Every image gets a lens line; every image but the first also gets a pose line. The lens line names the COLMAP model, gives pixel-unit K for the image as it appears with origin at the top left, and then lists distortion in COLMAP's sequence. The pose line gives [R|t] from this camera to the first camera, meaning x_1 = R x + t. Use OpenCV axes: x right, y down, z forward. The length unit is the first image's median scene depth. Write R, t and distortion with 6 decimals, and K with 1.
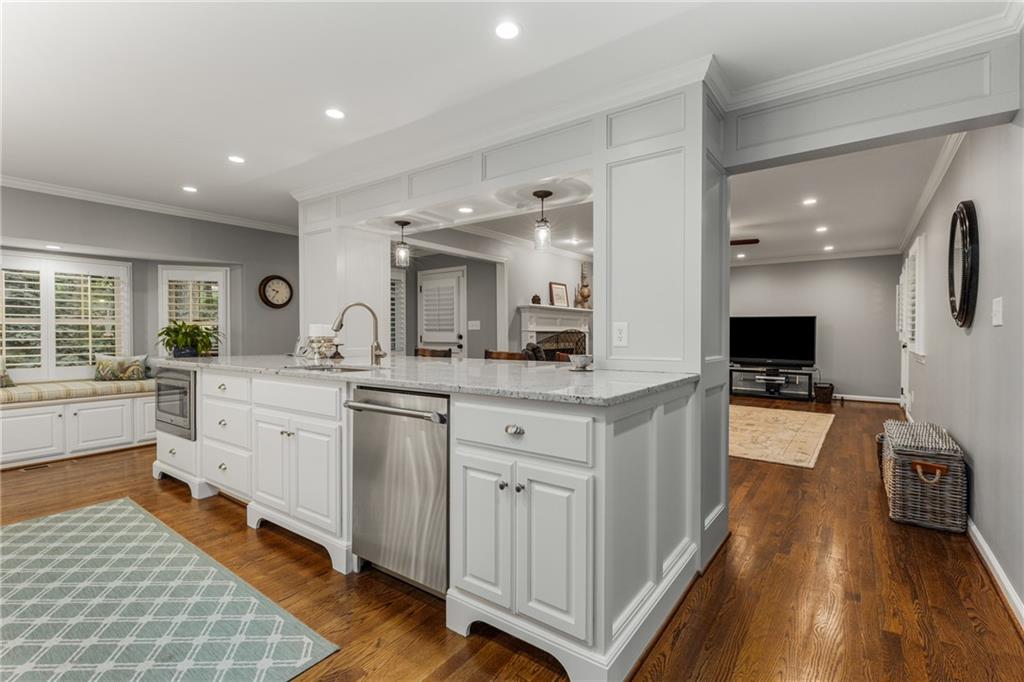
lens RADIAL K [[461.5, 0, 523.7], [0, 461.5, 338.9], [0, 0, 1]] dist [0.012243, -0.001295]
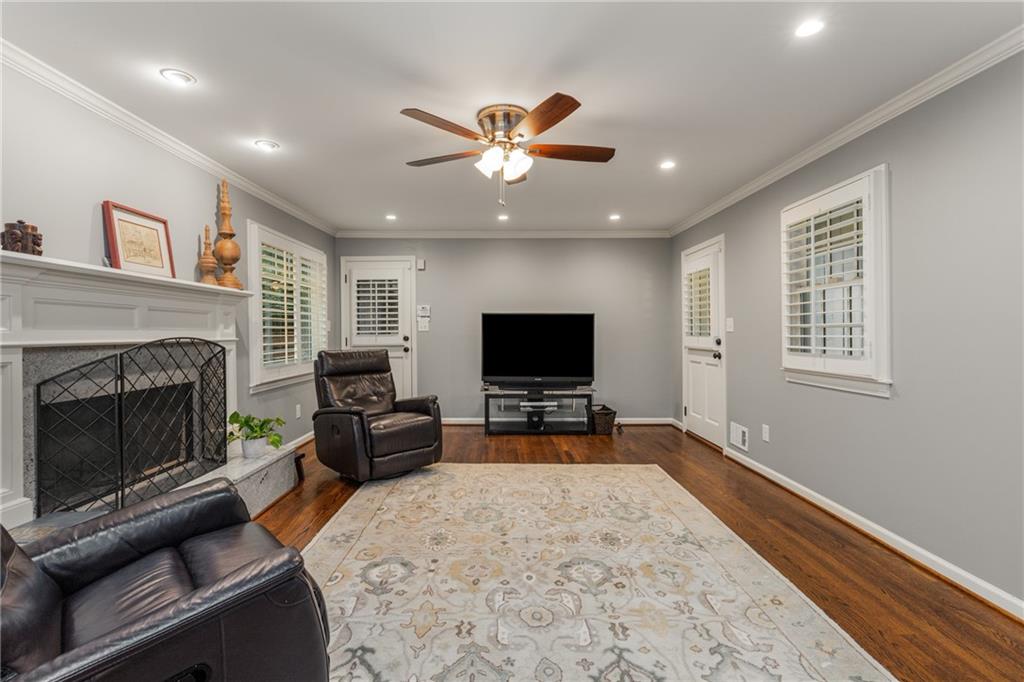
lens RADIAL K [[461.5, 0, 497.6], [0, 461.5, 327.7], [0, 0, 1]] dist [0.012243, -0.001295]
pose [[0.801006, 0.000452, 0.598656, 0.082739], [0.011601, 0.999800, -0.016277, -0.018566], [-0.598544, 0.019983, 0.800841, 0.536894]]
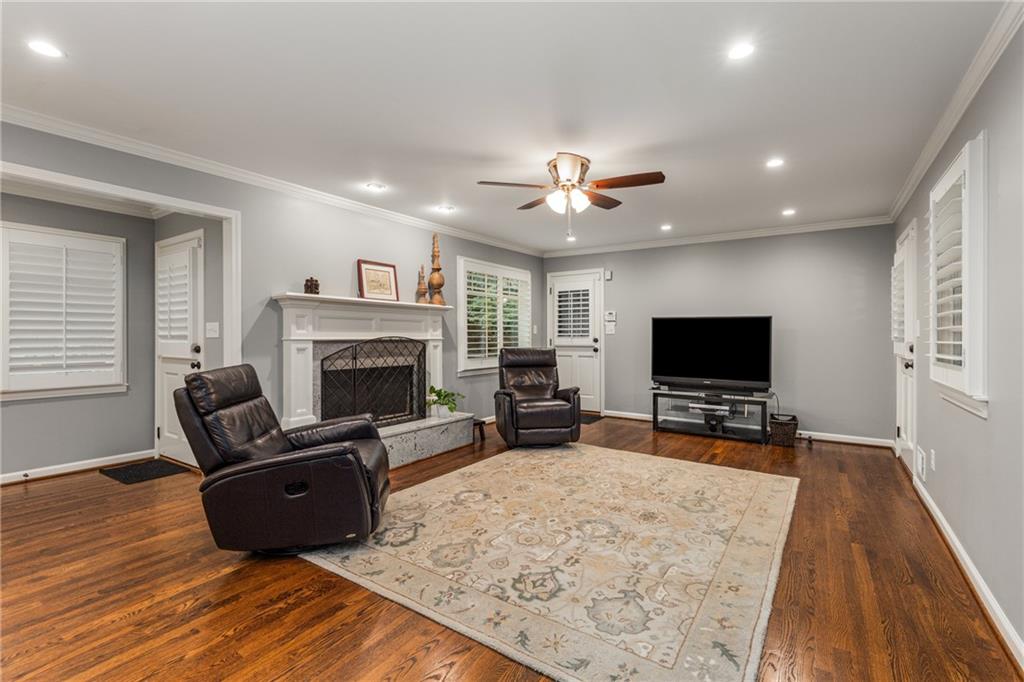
lens RADIAL K [[461.5, 0, 532.8], [0, 461.5, 332.2], [0, 0, 1]] dist [0.012243, -0.001295]
pose [[0.997736, 0.001608, 0.067237, 0.245331], [-0.000496, 0.999863, -0.016548, -0.015751], [-0.067254, 0.016477, 0.997600, 0.361966]]
